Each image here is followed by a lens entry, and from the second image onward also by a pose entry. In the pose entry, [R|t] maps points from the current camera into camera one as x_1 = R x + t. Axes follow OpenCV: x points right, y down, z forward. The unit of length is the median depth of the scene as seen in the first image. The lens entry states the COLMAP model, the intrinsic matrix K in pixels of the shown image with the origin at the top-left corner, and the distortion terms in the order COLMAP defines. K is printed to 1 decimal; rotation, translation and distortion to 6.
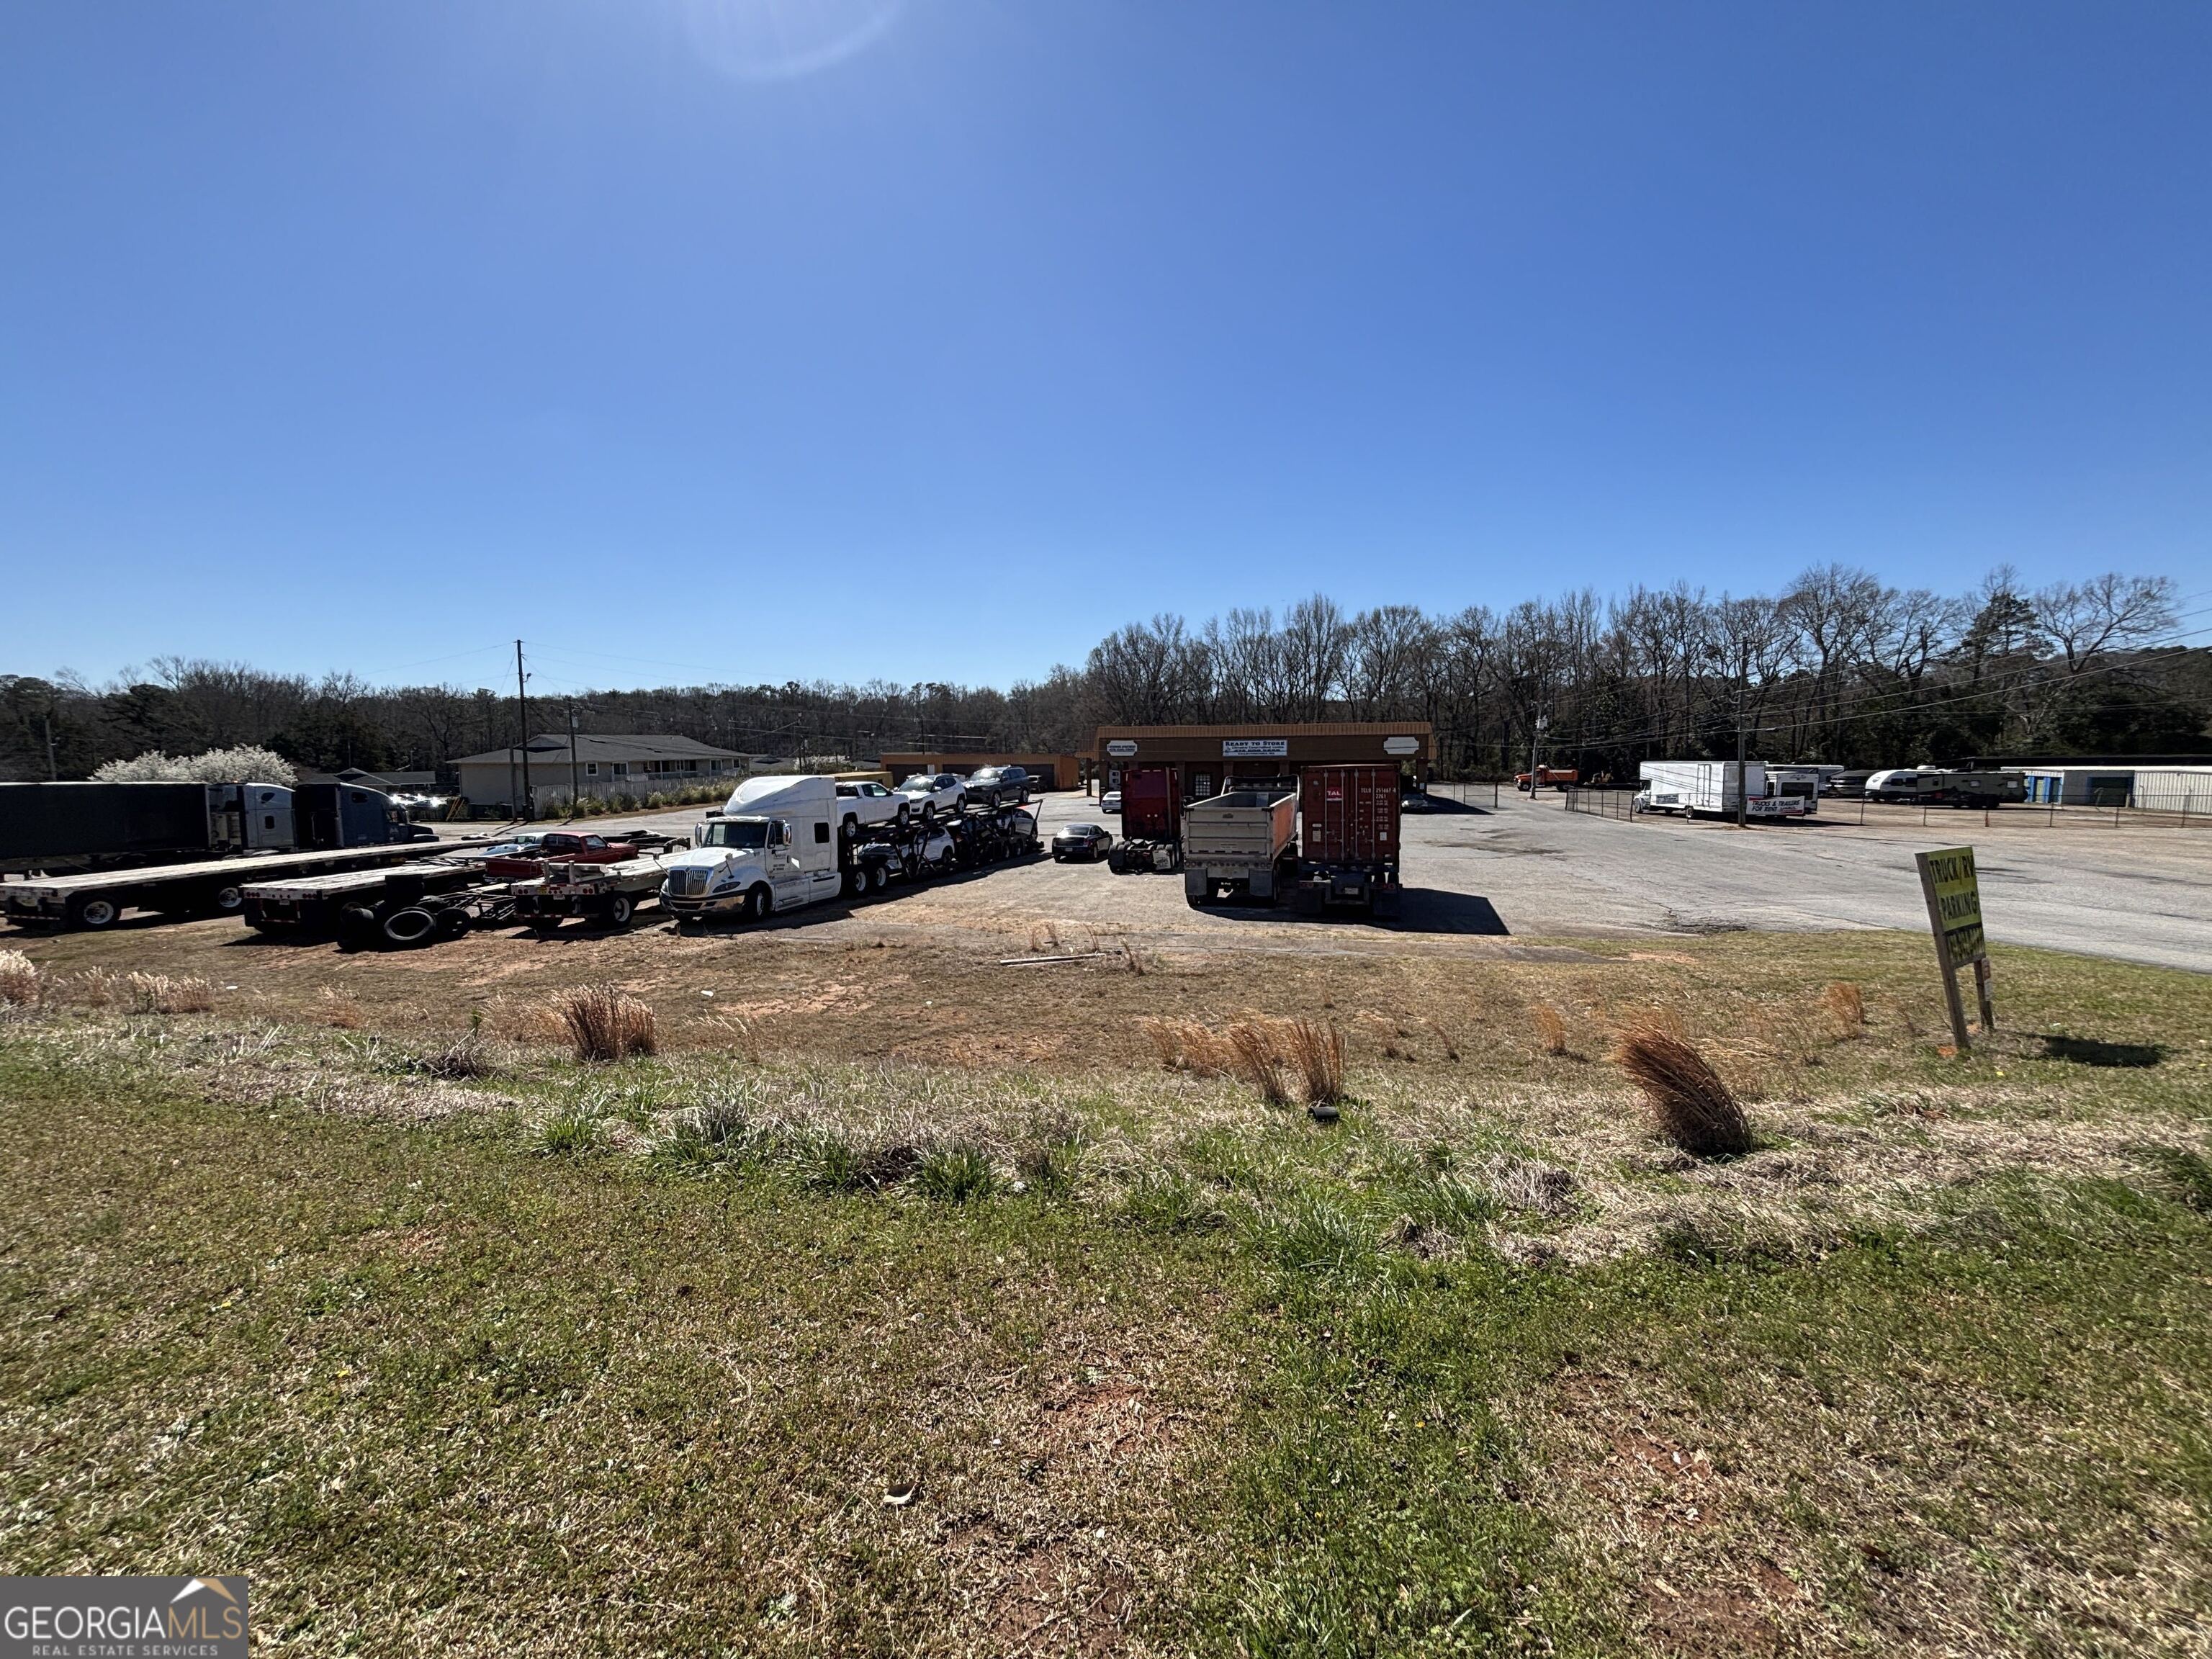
lens RADIAL K [[884.0, 0, 1111.1], [0, 884.0, 832.3], [0, 0, 1]] dist [-0.002901, -0.001425]
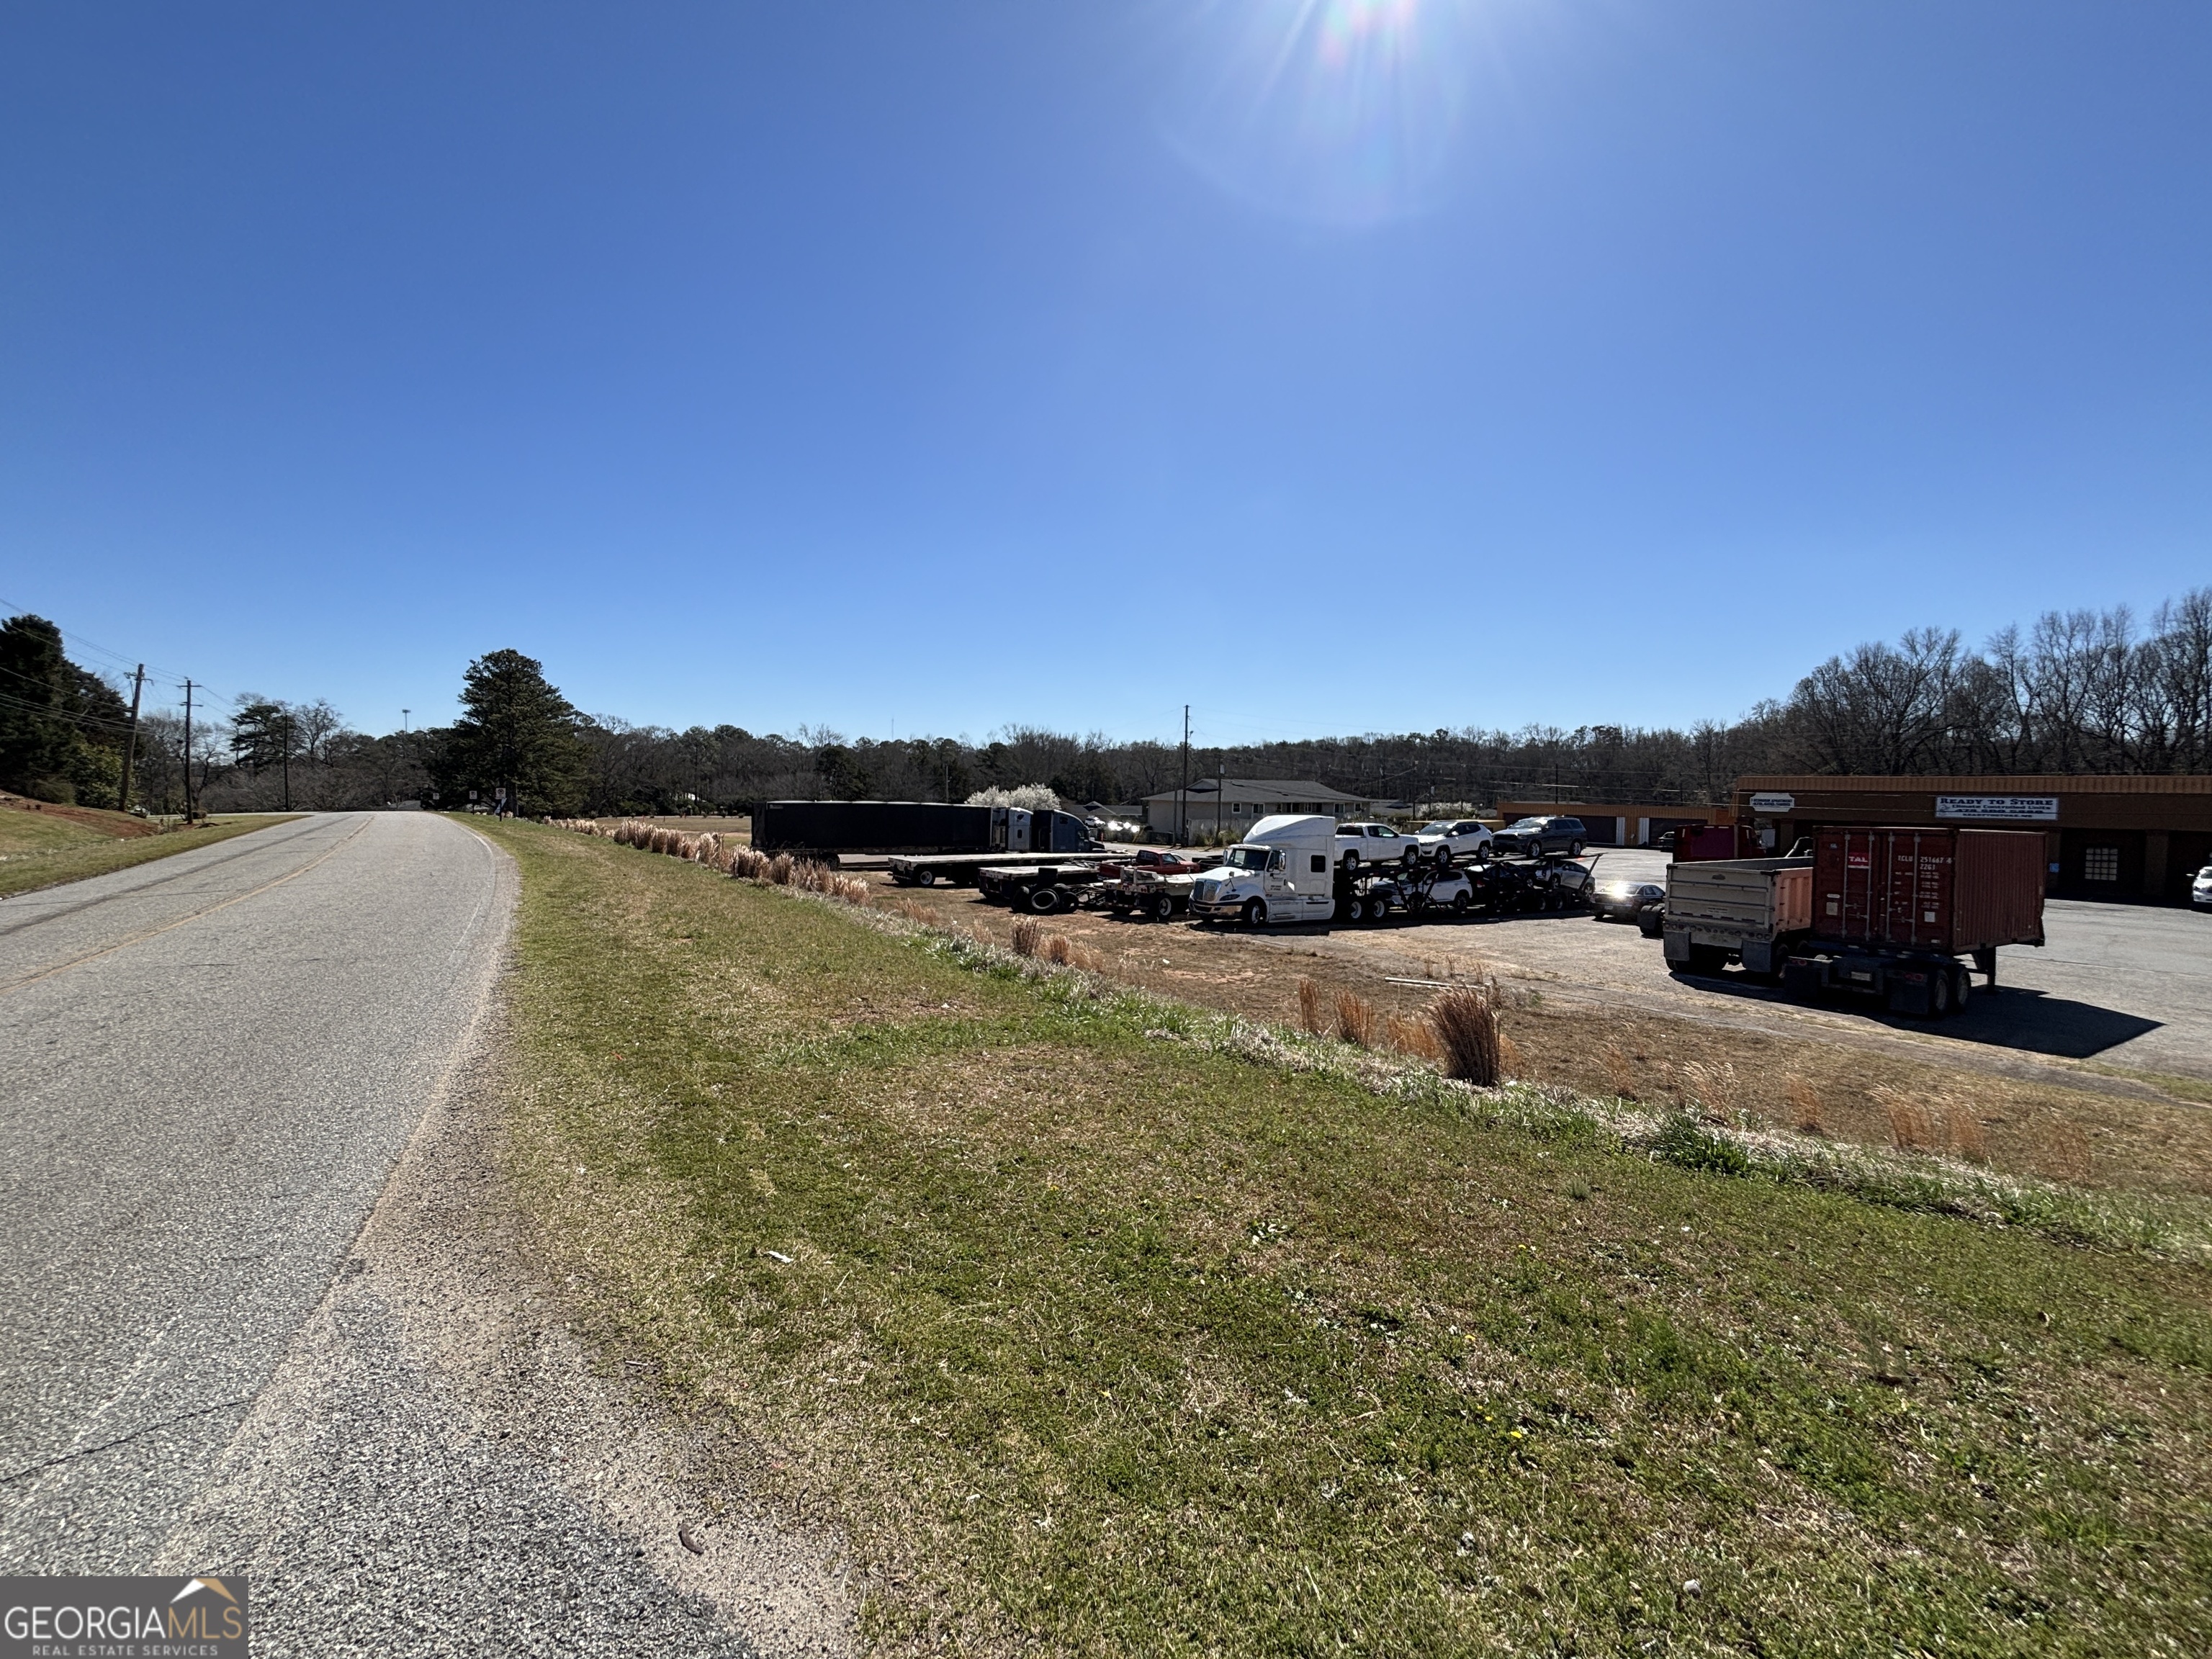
lens RADIAL K [[884.0, 0, 1100.7], [0, 884.0, 829.9], [0, 0, 1]] dist [-0.002901, -0.001425]
pose [[0.751610, 0.048538, -0.657820, 0.152481], [-0.084449, 0.996163, -0.022987, 0.004714], [0.654180, 0.072830, 0.752824, -0.060163]]
